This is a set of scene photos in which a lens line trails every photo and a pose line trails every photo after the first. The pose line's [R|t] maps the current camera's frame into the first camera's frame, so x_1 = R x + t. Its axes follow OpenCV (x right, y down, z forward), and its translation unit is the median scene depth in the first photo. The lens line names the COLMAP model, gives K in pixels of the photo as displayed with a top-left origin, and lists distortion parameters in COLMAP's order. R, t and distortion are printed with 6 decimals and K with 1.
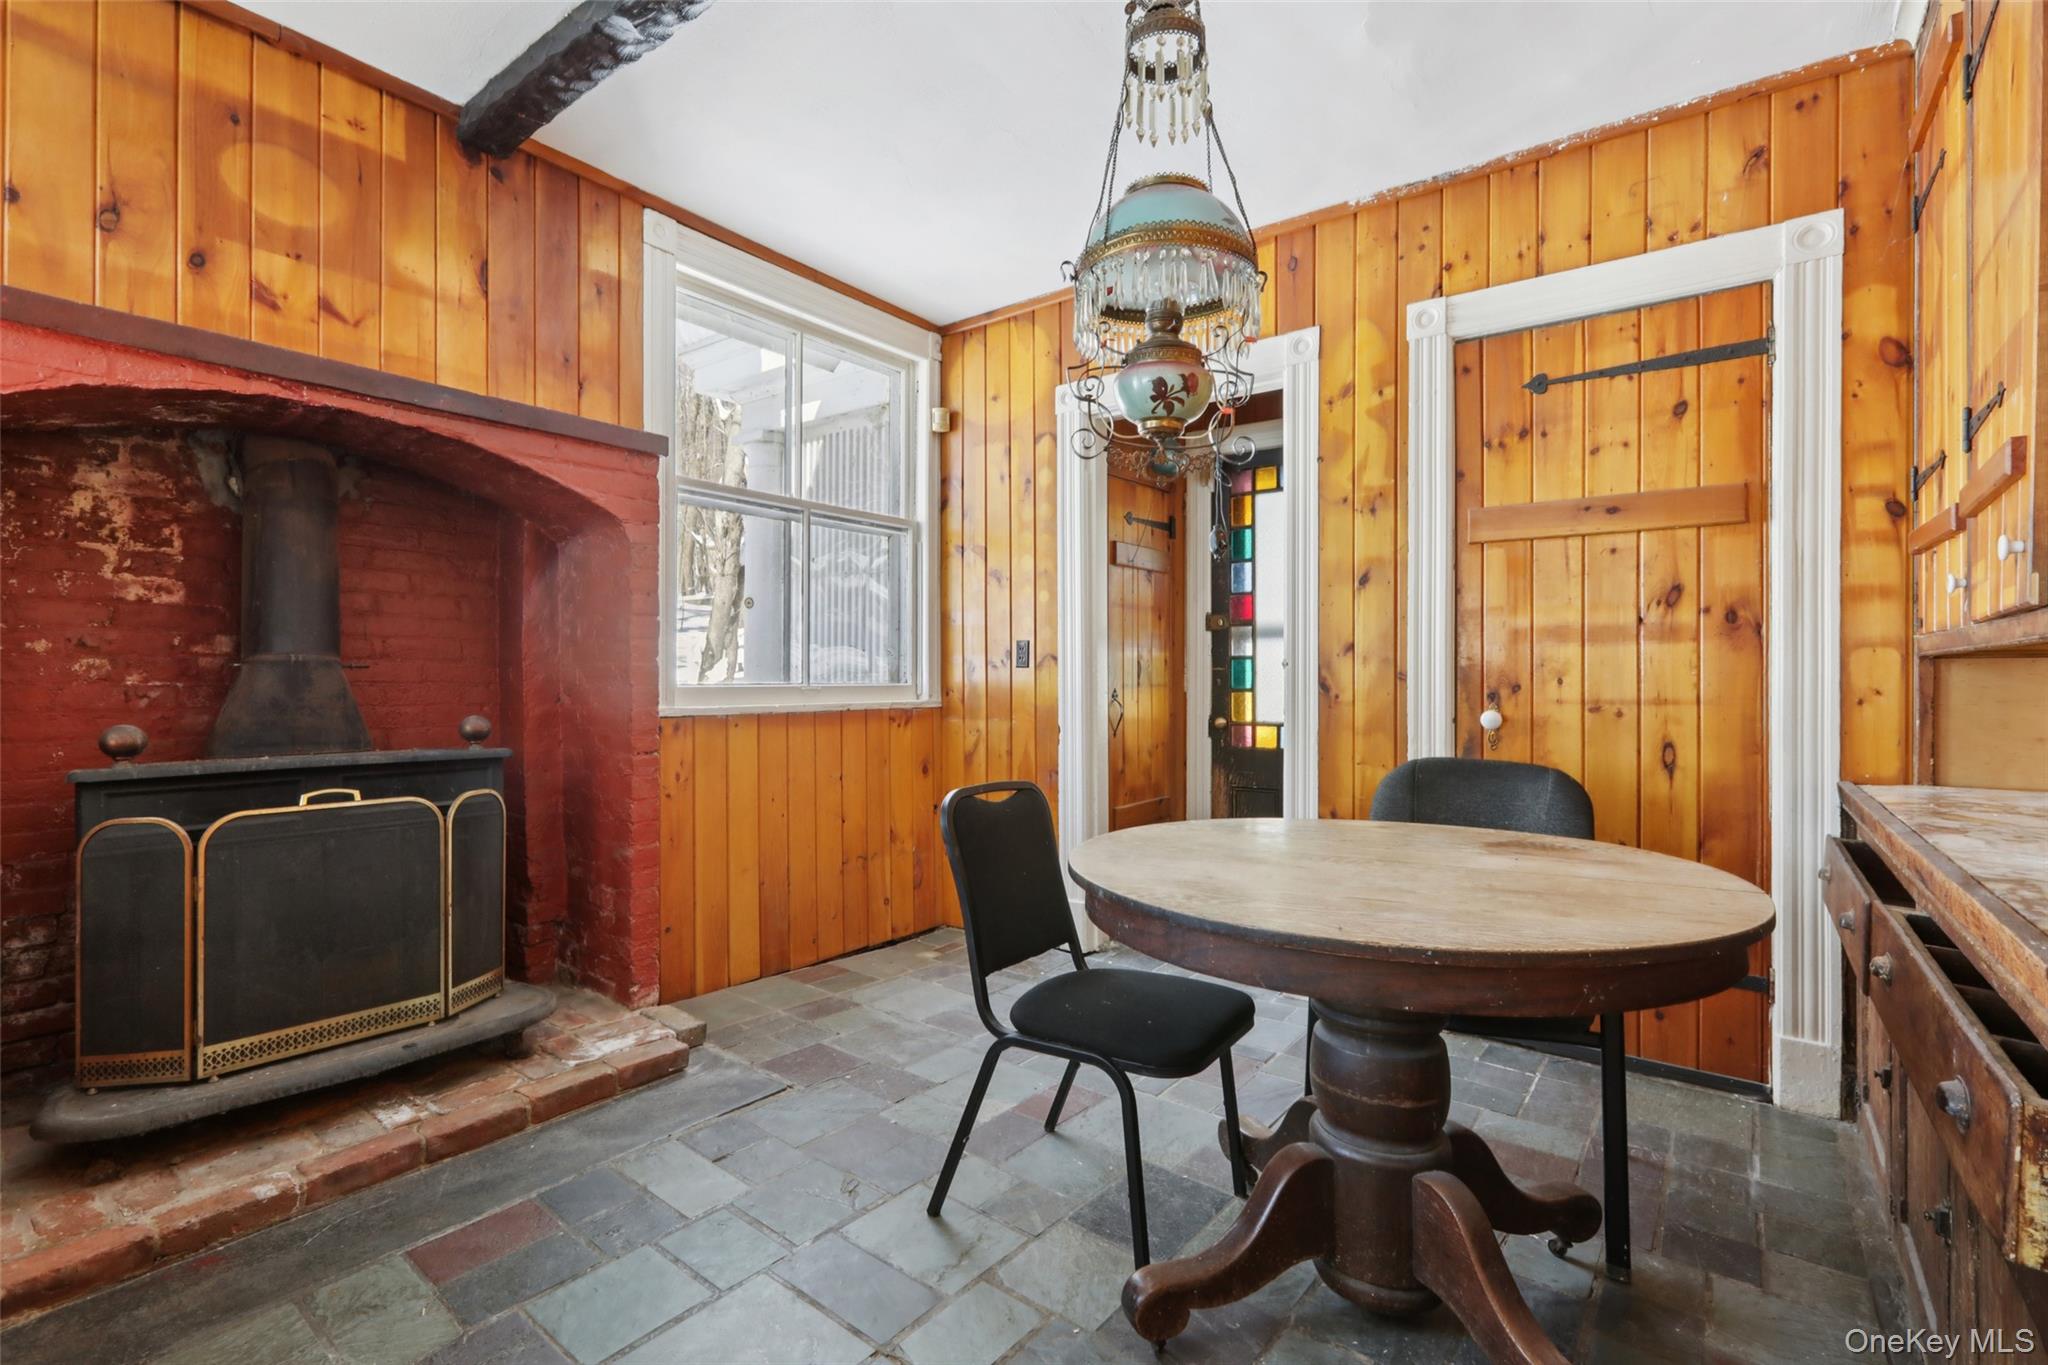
lens RADIAL K [[920.2, 0, 1015.8], [0, 920.2, 675.6], [0, 0, 1]] dist [-0.000432, 0.001378]
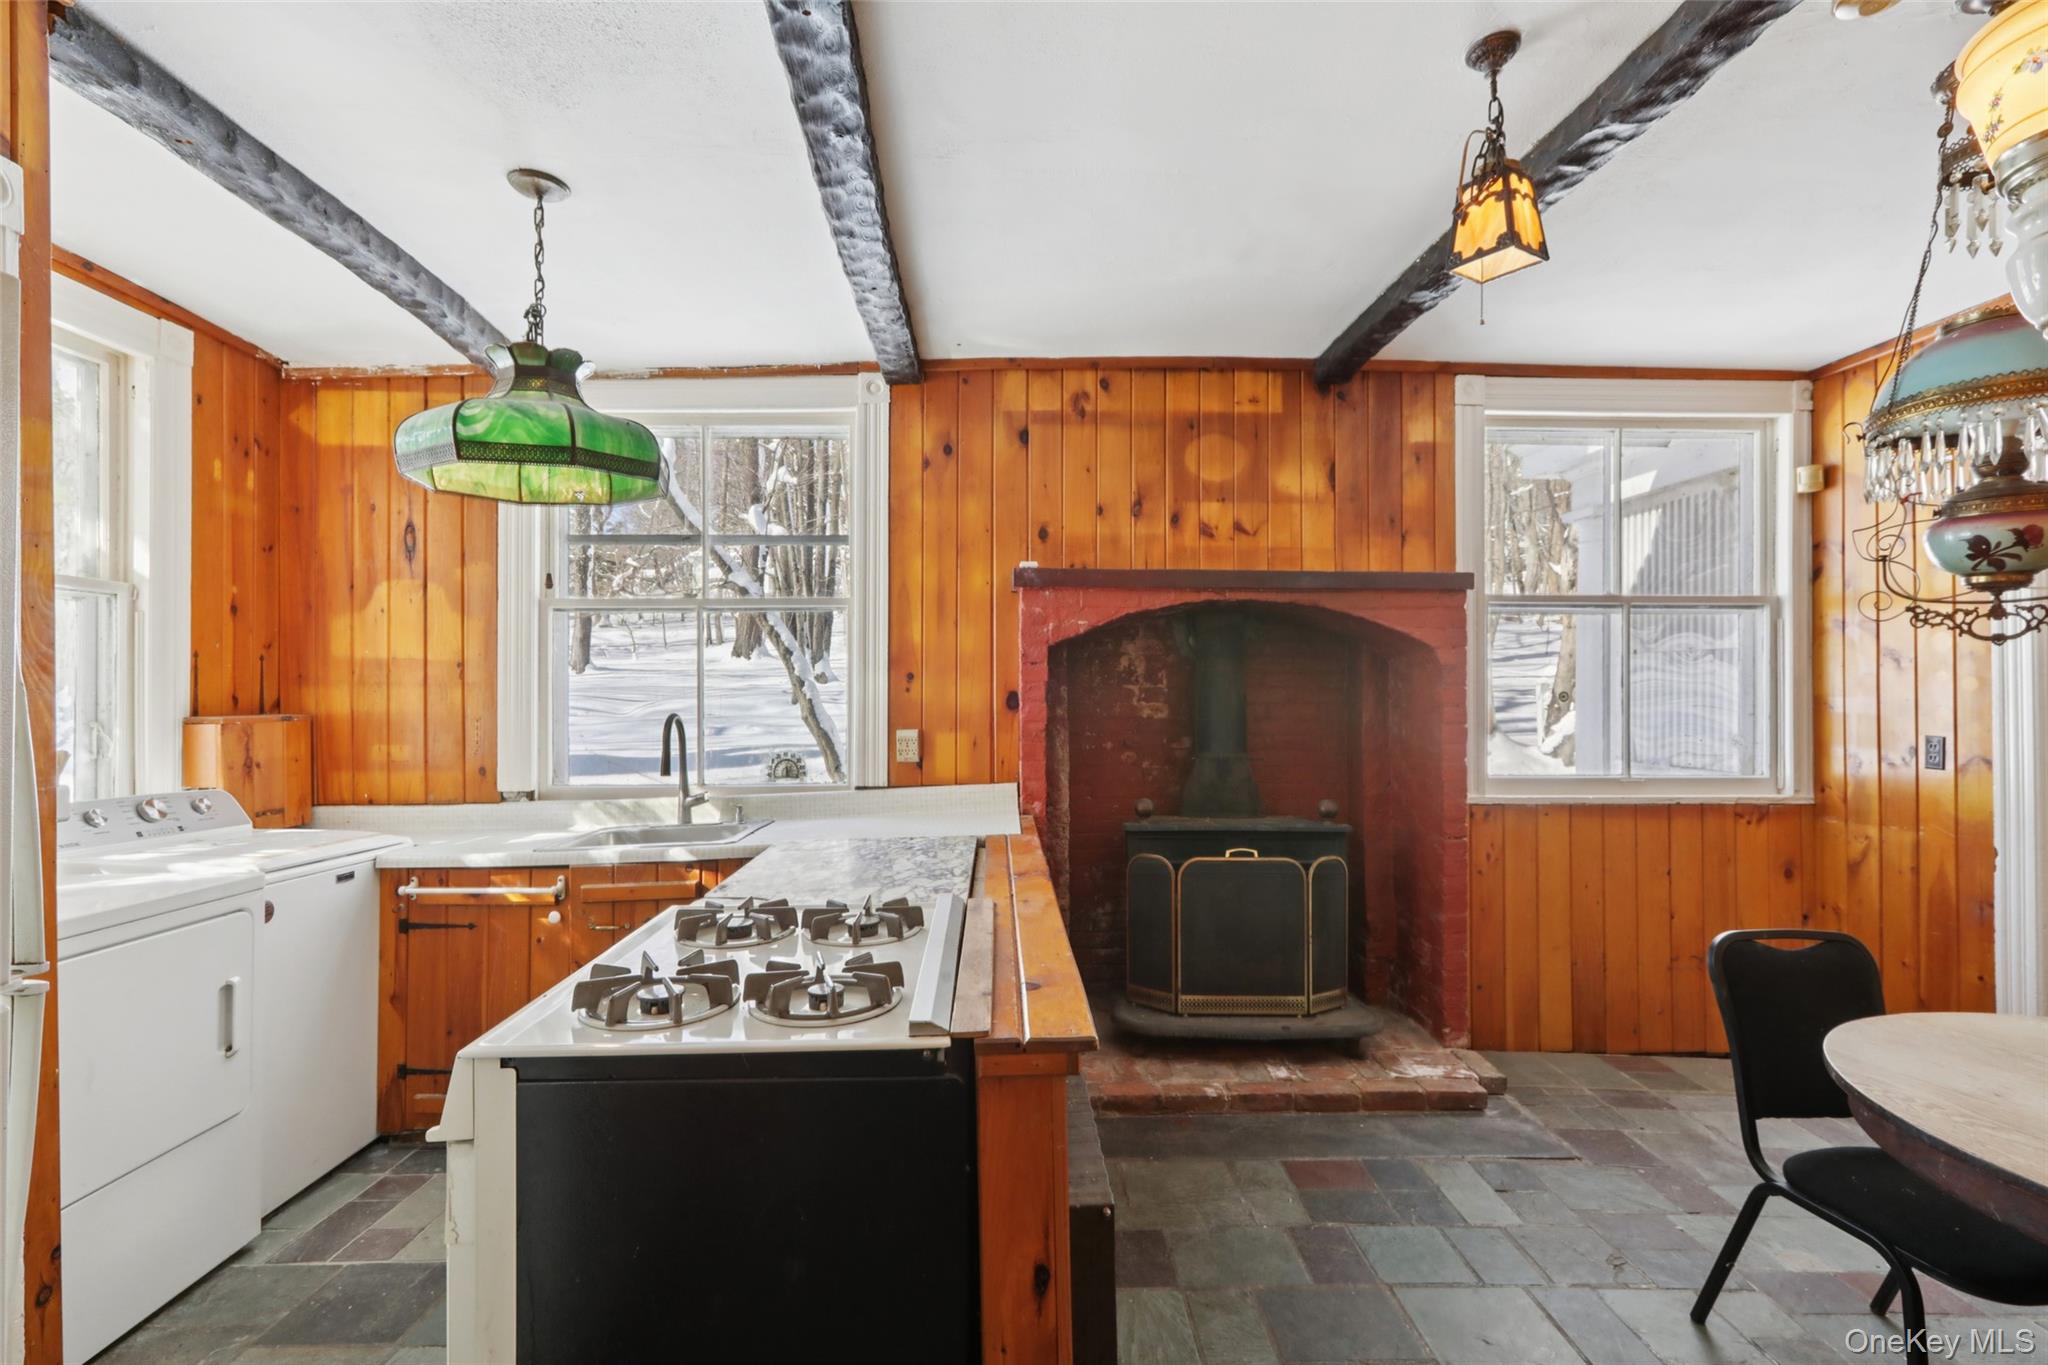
lens RADIAL K [[920.2, 0, 1015.8], [0, 920.2, 675.6], [0, 0, 1]] dist [-0.000432, 0.001378]
pose [[0.634845, -0.011577, -0.772553, 0.190028], [0.001535, 0.999905, -0.013722, -0.127193], [0.772638, 0.007525, 0.634802, -0.247739]]
